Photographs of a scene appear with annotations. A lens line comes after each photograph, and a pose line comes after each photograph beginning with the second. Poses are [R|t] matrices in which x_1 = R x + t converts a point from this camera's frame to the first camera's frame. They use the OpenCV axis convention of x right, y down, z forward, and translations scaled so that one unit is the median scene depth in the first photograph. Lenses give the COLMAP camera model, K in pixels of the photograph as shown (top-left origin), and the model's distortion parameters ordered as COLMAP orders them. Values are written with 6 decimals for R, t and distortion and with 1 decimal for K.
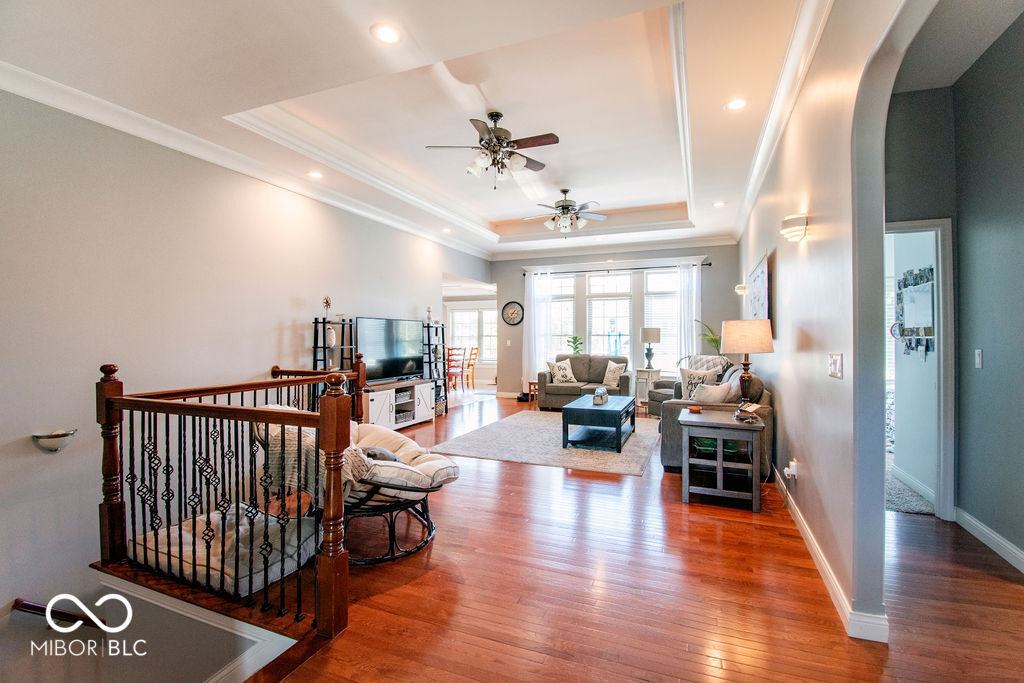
lens RADIAL K [[481.6, 0, 507.7], [0, 481.6, 335.1], [0, 0, 1]] dist [0.000222, -0.000357]
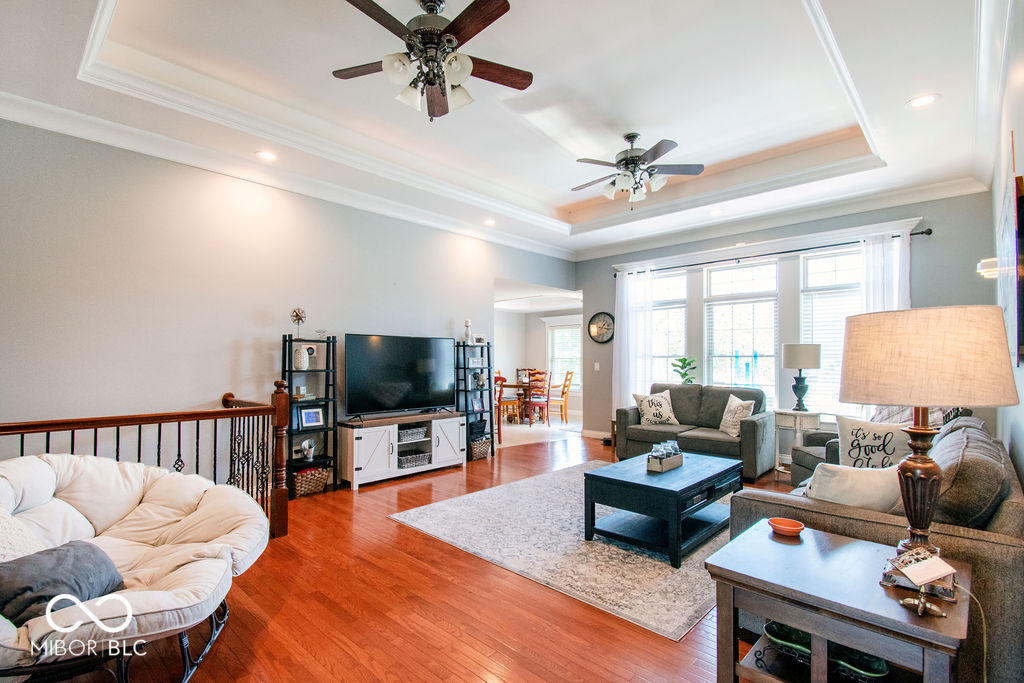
lens RADIAL K [[487.7, 0, 472.1], [0, 487.7, 353.7], [0, 0, 1]] dist [0.001338, -0.001027]
pose [[0.914423, -0.003802, -0.404742, 0.166963], [0.001117, 0.999976, -0.006871, 0.001327], [0.404758, 0.005831, 0.914405, 0.264674]]
